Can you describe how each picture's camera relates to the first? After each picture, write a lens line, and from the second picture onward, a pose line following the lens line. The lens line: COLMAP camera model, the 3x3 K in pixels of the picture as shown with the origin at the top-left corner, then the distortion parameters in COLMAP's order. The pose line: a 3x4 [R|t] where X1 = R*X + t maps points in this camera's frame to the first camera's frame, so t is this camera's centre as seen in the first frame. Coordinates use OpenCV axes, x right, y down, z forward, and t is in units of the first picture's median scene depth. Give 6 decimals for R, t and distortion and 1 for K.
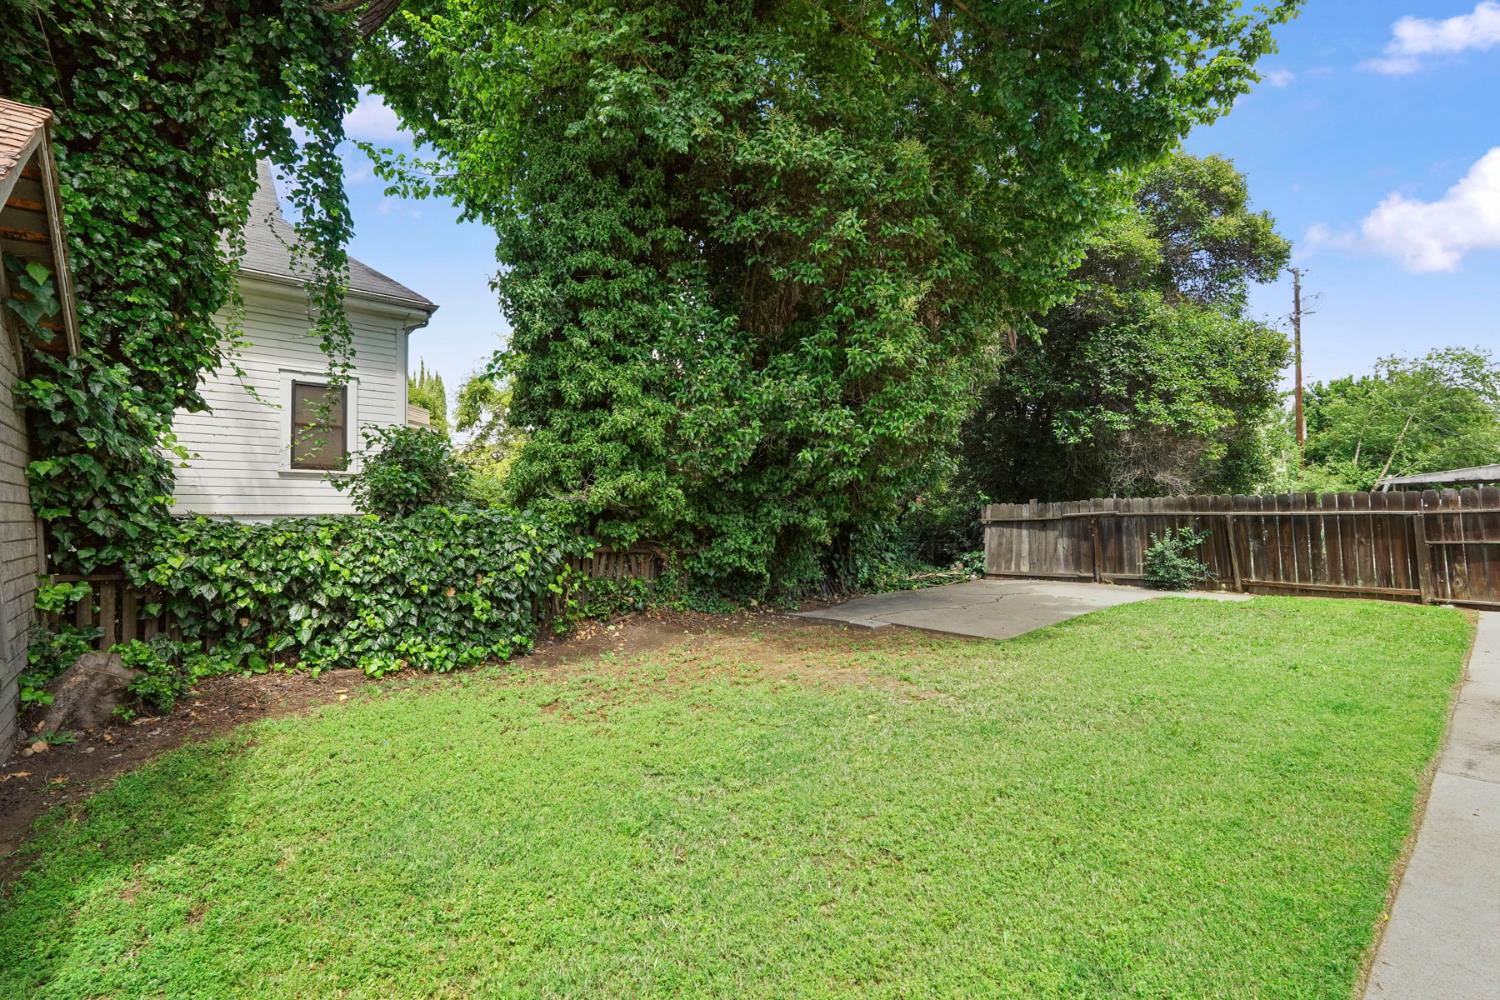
lens RADIAL K [[661.5, 0, 750.0], [0, 661.5, 500.0], [0, 0, 1]] dist [-0.016468, 0.000593]
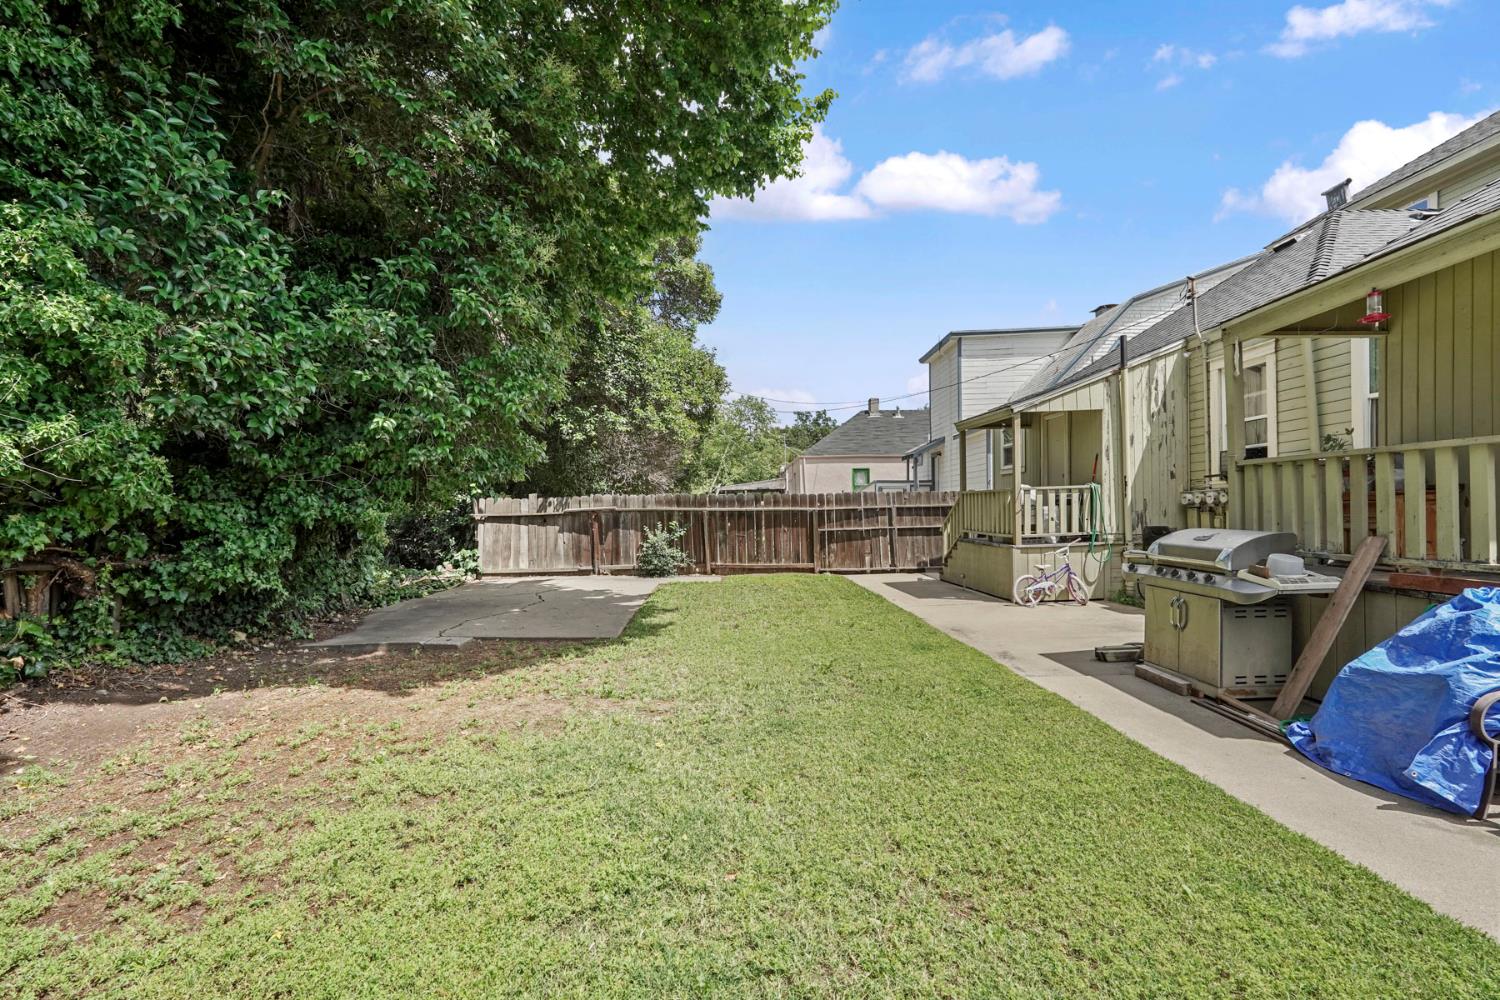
lens RADIAL K [[668.7, 0, 749.0], [0, 668.7, 512.8], [0, 0, 1]] dist [0.000478, 0.000791]
pose [[0.636517, 0.004246, 0.771251, -0.158105], [-0.020929, 0.999712, 0.011769, 0.010508], [-0.770979, -0.023633, 0.636422, 0.154466]]
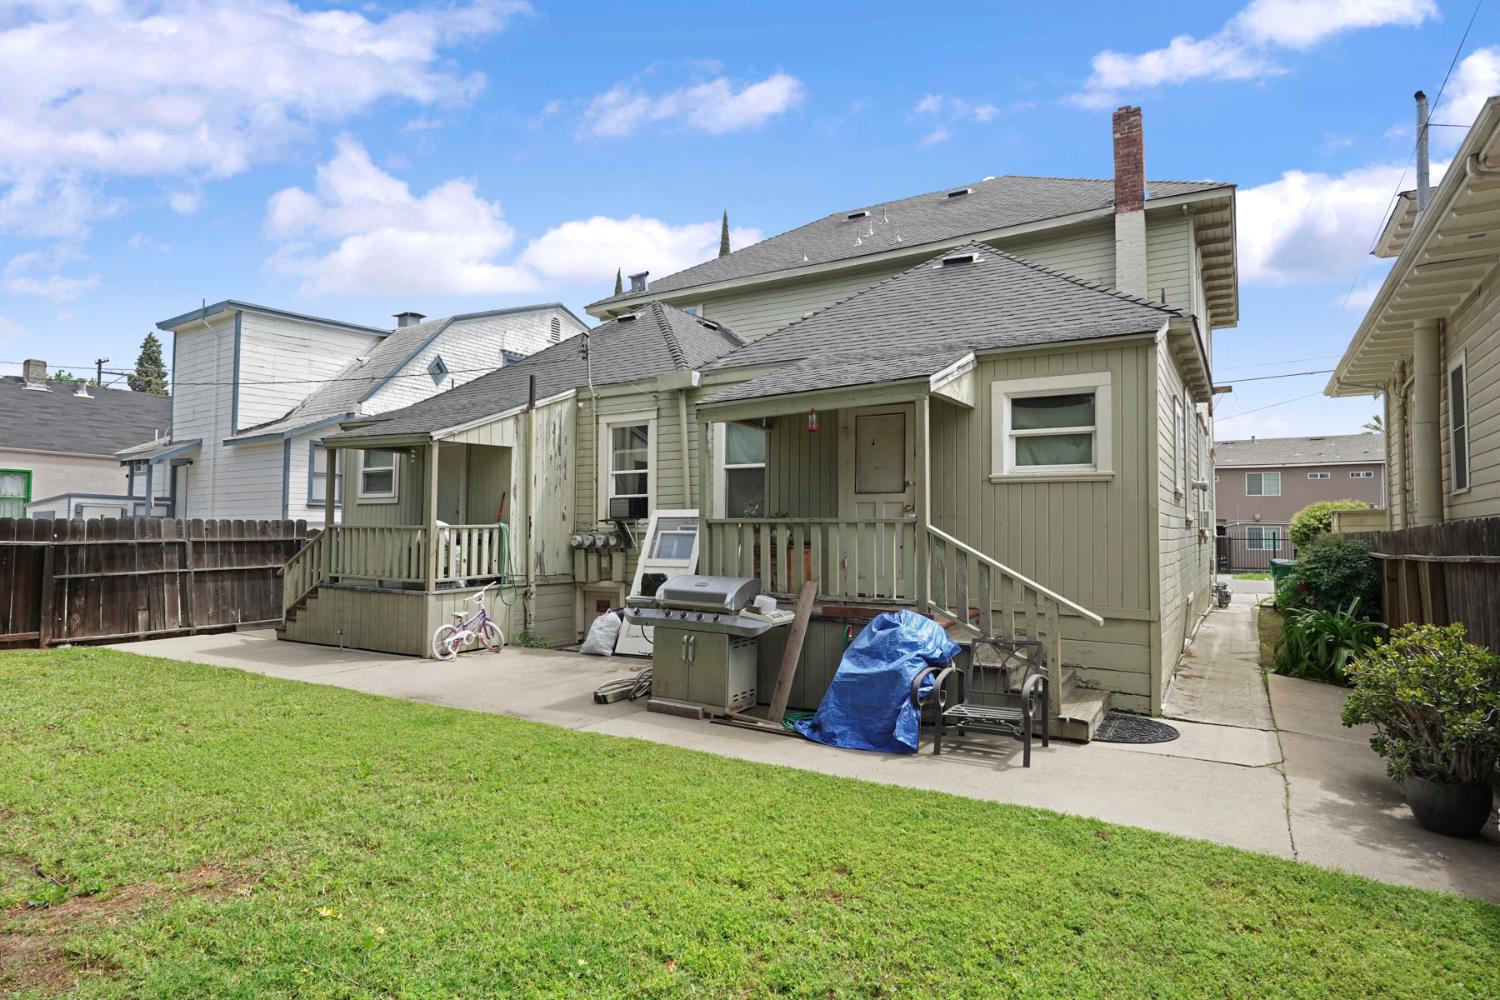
lens RADIAL K [[814.5, 0, 750.0], [0, 814.5, 500.0], [0, 0, 1]] dist [-0.000745, 0.000098]
pose [[-0.290404, 0.051969, 0.955492, -0.250923], [-0.032096, 0.997433, -0.064006, 0.000533], [-0.956366, -0.049255, -0.287991, 0.344794]]
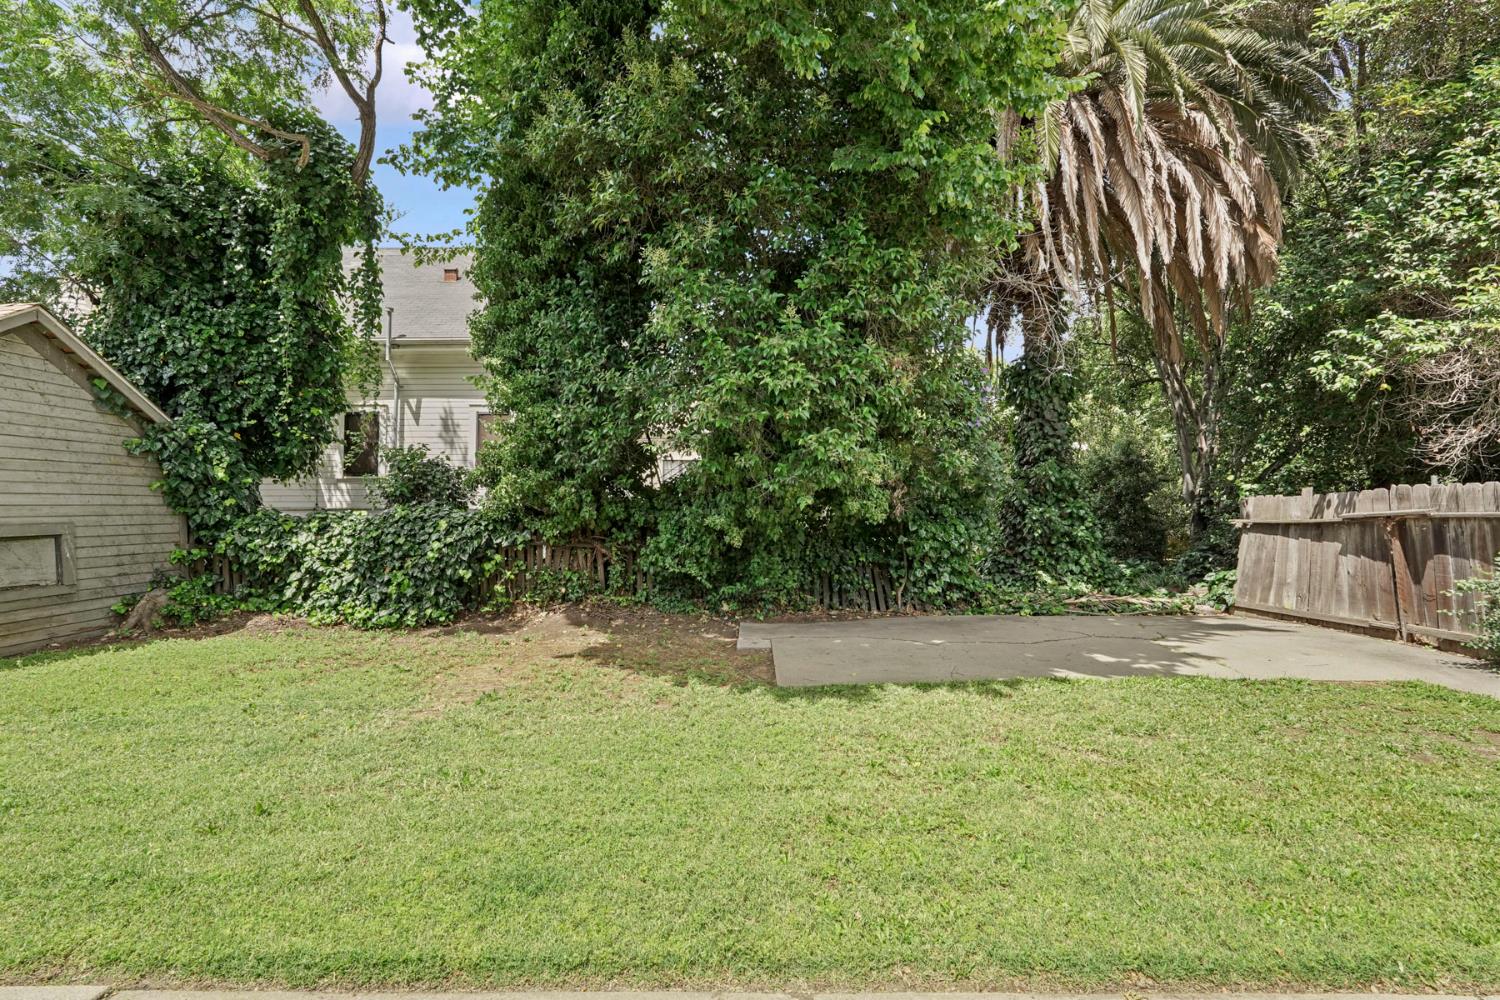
lens RADIAL K [[661.5, 0, 750.0], [0, 661.5, 500.0], [0, 0, 1]] dist [-0.016468, 0.000593]
pose [[0.749755, -0.004304, -0.661702, 0.545107], [0.012838, 0.999885, 0.008043, -0.001223], [0.661591, -0.014526, 0.749724, 0.281208]]
